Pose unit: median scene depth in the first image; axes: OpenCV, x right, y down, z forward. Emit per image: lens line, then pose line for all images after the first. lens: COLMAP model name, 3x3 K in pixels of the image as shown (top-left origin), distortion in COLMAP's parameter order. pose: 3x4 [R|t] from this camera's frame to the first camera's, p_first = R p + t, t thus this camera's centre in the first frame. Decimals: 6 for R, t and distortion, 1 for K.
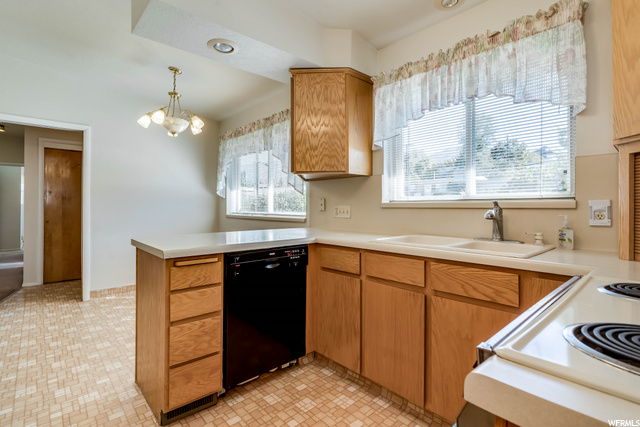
lens RADIAL K [[312.1, 0, 299.6], [0, 312.1, 190.2], [0, 0, 1]] dist [-0.019311, 0.022465]
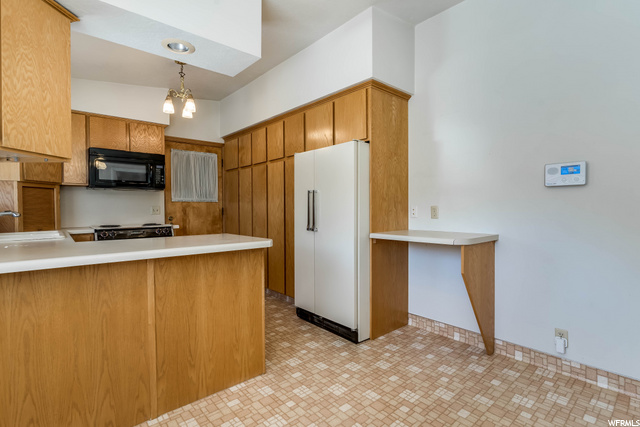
lens RADIAL K [[310.0, 0, 320.0], [0, 310.0, 213.5], [0, 0, 1]] dist [-0.001943, -0.000353]
pose [[-0.999761, 0.004115, -0.021477, -0.389597], [0.004847, 0.999405, -0.034156, 0.060815], [0.021324, -0.034252, -0.999186, 1.163838]]
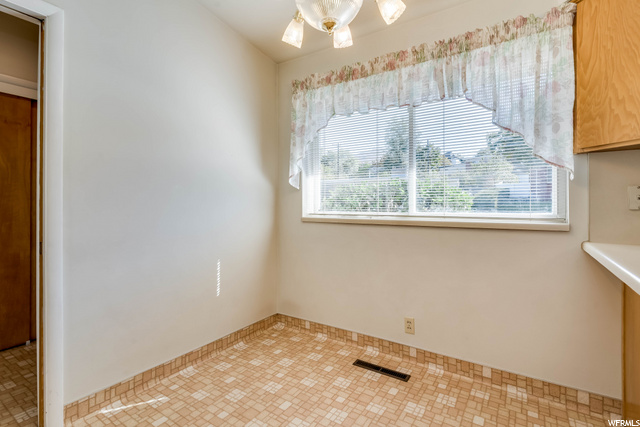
lens RADIAL K [[304.3, 0, 312.6], [0, 304.3, 201.5], [0, 0, 1]] dist [-0.037528, 0.017818]
pose [[0.963490, -0.002350, 0.267733, -0.488621], [-0.009460, 0.999038, 0.042812, 0.029597], [-0.267577, -0.043781, 0.962541, 0.570791]]
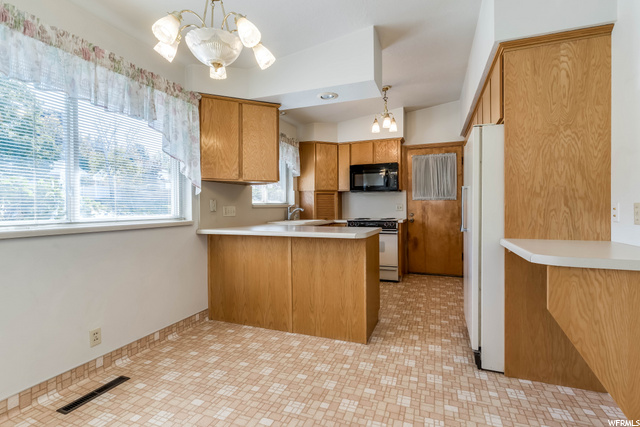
lens RADIAL K [[309.0, 0, 318.1], [0, 309.0, 209.4], [0, 0, 1]] dist [-0.000461, 0.000455]
pose [[-0.483868, -0.005125, 0.875126, -0.859357], [-0.038986, 0.999116, -0.015704, 0.051537], [-0.874272, -0.041716, -0.483640, 1.011753]]
